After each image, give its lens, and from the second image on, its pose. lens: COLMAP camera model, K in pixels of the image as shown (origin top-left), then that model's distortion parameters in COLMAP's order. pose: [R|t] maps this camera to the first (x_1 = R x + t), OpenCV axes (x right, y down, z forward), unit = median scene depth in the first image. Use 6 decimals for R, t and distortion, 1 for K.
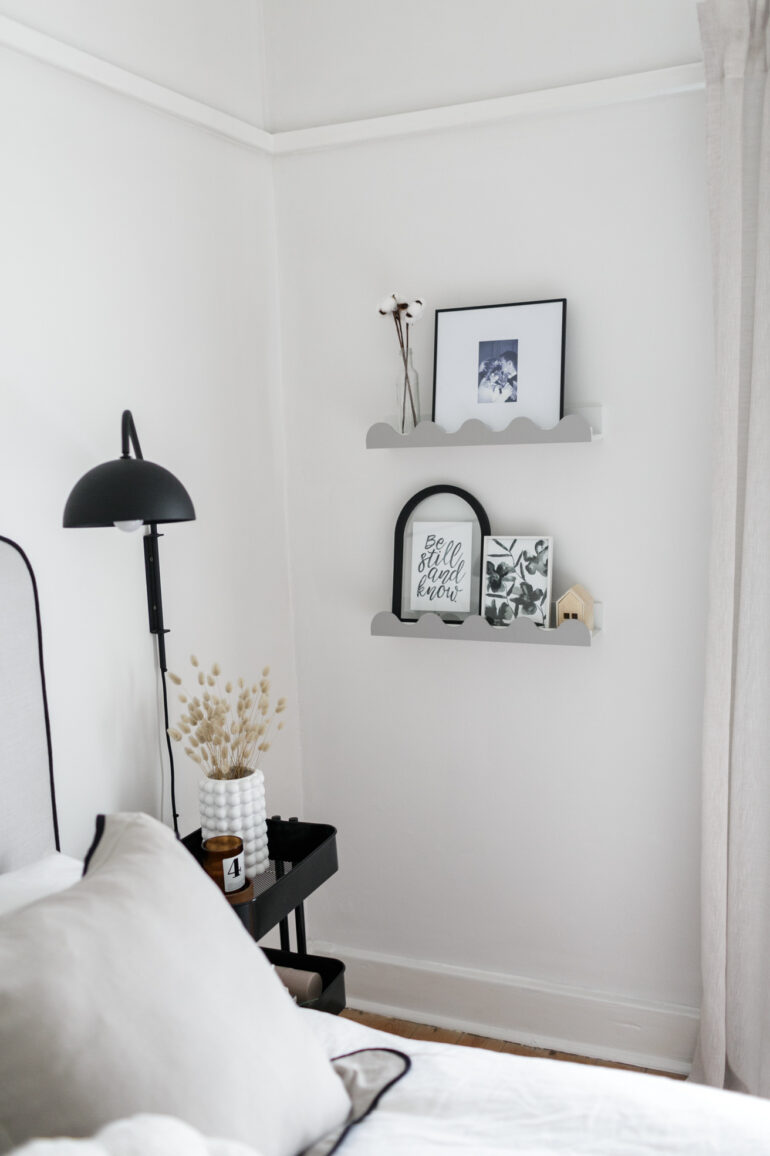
lens RADIAL K [[1093.5, 0, 385.0], [0, 1093.5, 578.0], [0, 0, 1]] dist [0.003110, 0.001376]
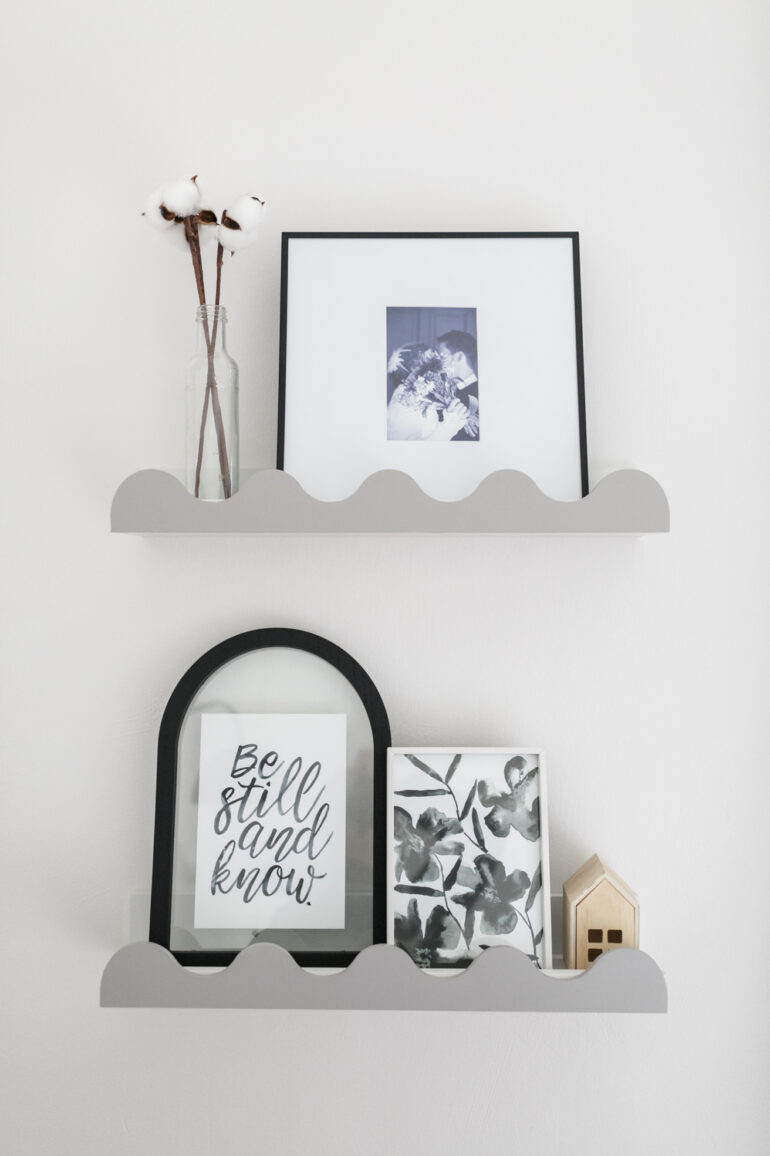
lens RADIAL K [[1093.5, 0, 385.0], [0, 1093.5, 578.0], [0, 0, 1]] dist [0.003110, 0.001376]
pose [[0.922026, 0.047867, 0.384158, -0.079103], [0.017144, 0.986304, -0.164043, -0.033834], [-0.386749, 0.157838, 0.908577, 0.604486]]
